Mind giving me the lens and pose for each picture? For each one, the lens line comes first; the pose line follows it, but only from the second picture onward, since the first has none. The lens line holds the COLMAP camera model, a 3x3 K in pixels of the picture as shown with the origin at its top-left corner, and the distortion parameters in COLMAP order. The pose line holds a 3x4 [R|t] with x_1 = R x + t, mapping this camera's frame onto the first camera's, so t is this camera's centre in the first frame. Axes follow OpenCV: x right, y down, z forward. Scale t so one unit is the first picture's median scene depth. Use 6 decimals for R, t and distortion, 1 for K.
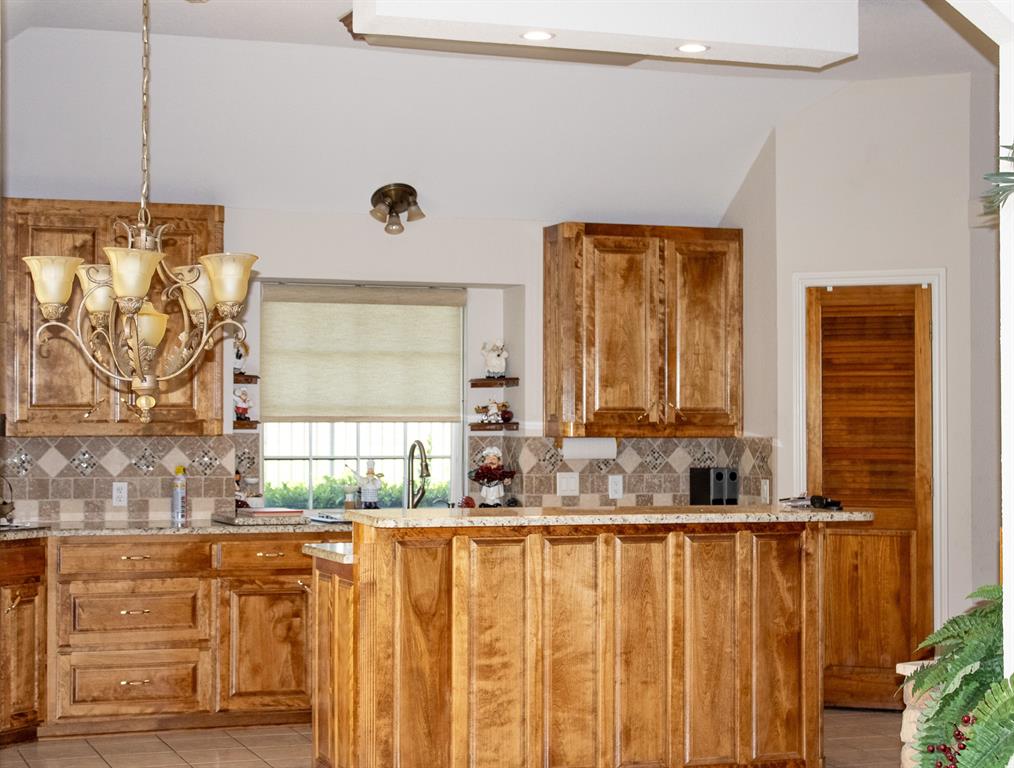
lens RADIAL K [[1955.8, 0, 534.3], [0, 1955.8, 413.2], [0, 0, 1]] dist [0.027837, 0.088949]
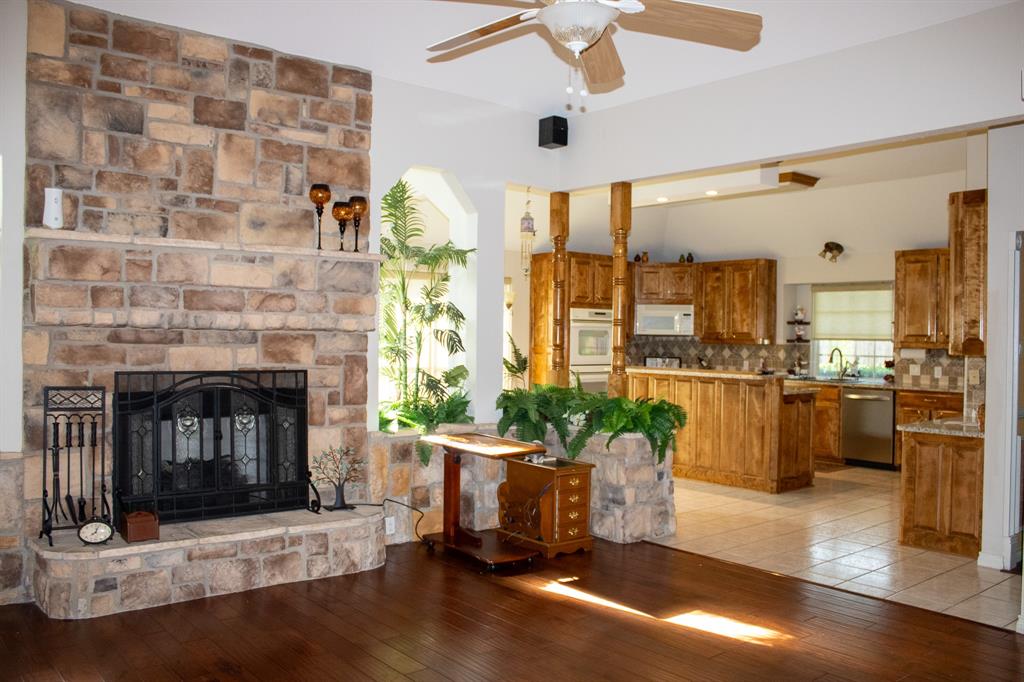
lens RADIAL K [[868.0, 0, 512.0], [0, 868.0, 341.0], [0, 0, 1]] dist [-0.160976, 0.166902]
pose [[0.325070, 0.008762, -0.945649, 0.824741], [-0.011816, 0.999917, 0.005203, 0.004770], [0.945616, 0.009483, 0.325146, 0.292659]]
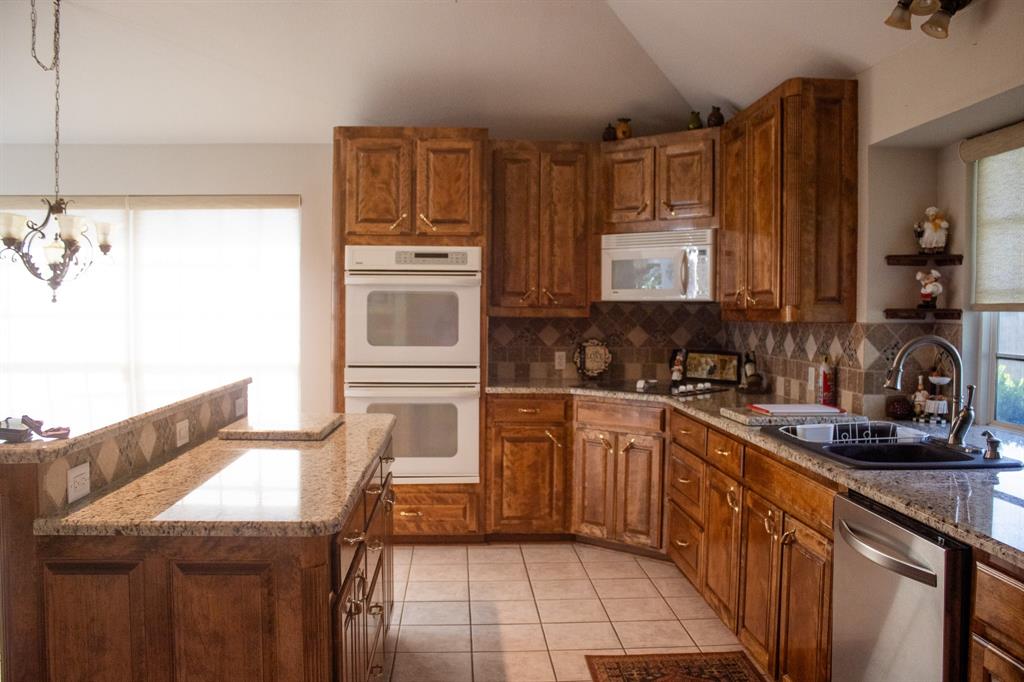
lens RADIAL K [[868.0, 0, 512.0], [0, 868.0, 341.0], [0, 0, 1]] dist [-0.160976, 0.166902]
pose [[-0.298784, 0.029842, -0.953854, 0.265365], [-0.007183, 0.999412, 0.033518, 0.007232], [0.954294, 0.016866, -0.298394, 0.980698]]
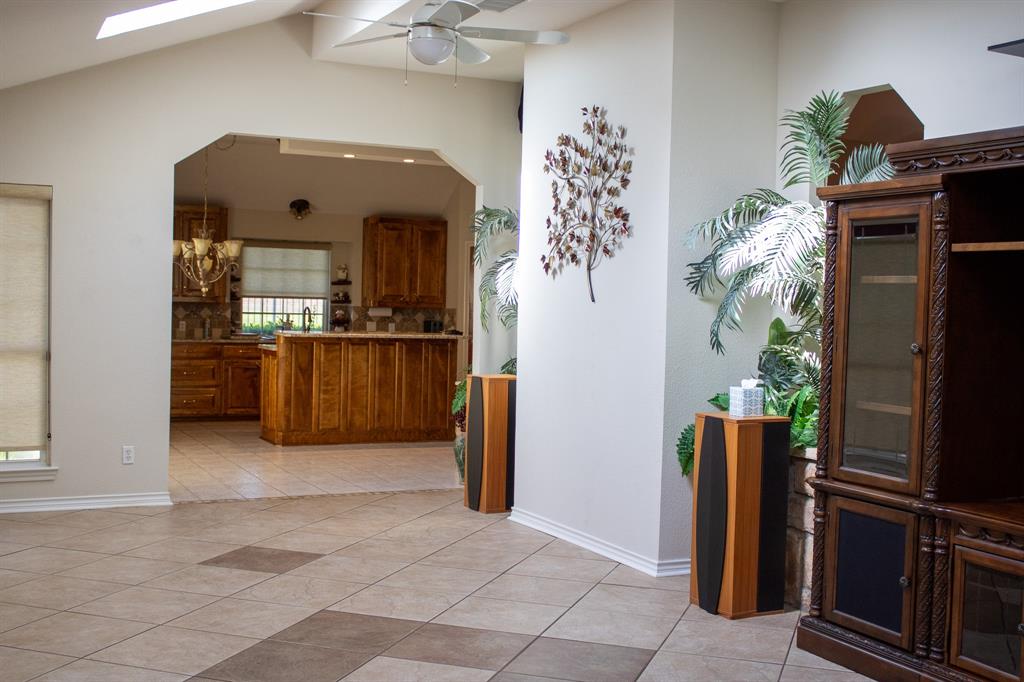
lens RADIAL K [[1170.3, 0, 512.0], [0, 1170.3, 341.0], [0, 0, 1]] dist [-0.053701, 0.000913]
pose [[0.995492, 0.018882, 0.092948, 0.060239], [-0.022244, 0.999131, 0.035263, -0.000207], [-0.092201, -0.037171, 0.995046, -0.470770]]
